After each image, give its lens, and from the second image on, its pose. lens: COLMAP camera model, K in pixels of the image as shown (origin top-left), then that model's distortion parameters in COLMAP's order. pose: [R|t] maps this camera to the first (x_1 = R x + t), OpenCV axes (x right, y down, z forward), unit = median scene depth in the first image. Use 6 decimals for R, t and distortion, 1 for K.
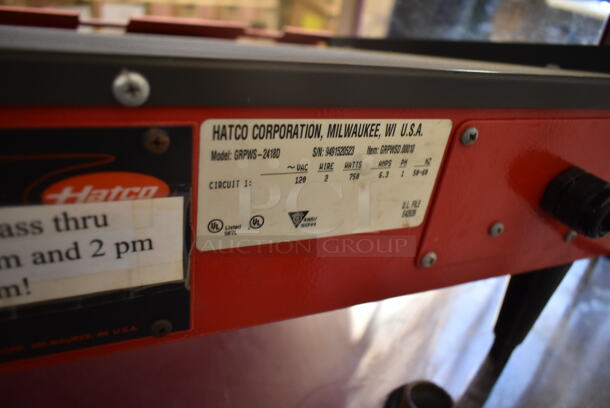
lens RADIAL K [[461.4, 0, 305.0], [0, 461.4, 204.0], [0, 0, 1]] dist [-0.006288, -0.005356]
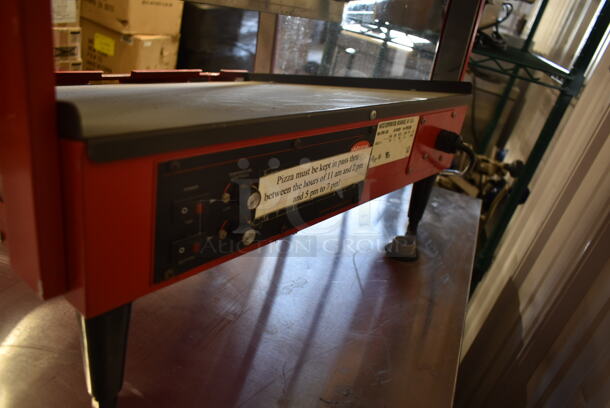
lens RADIAL K [[461.4, 0, 305.0], [0, 461.4, 204.0], [0, 0, 1]] dist [-0.006288, -0.005356]
pose [[0.881862, -0.181304, 0.435256, -1.894411], [0.190155, 0.981471, 0.023559, 0.178843], [-0.431462, 0.061990, 0.899999, -1.442845]]
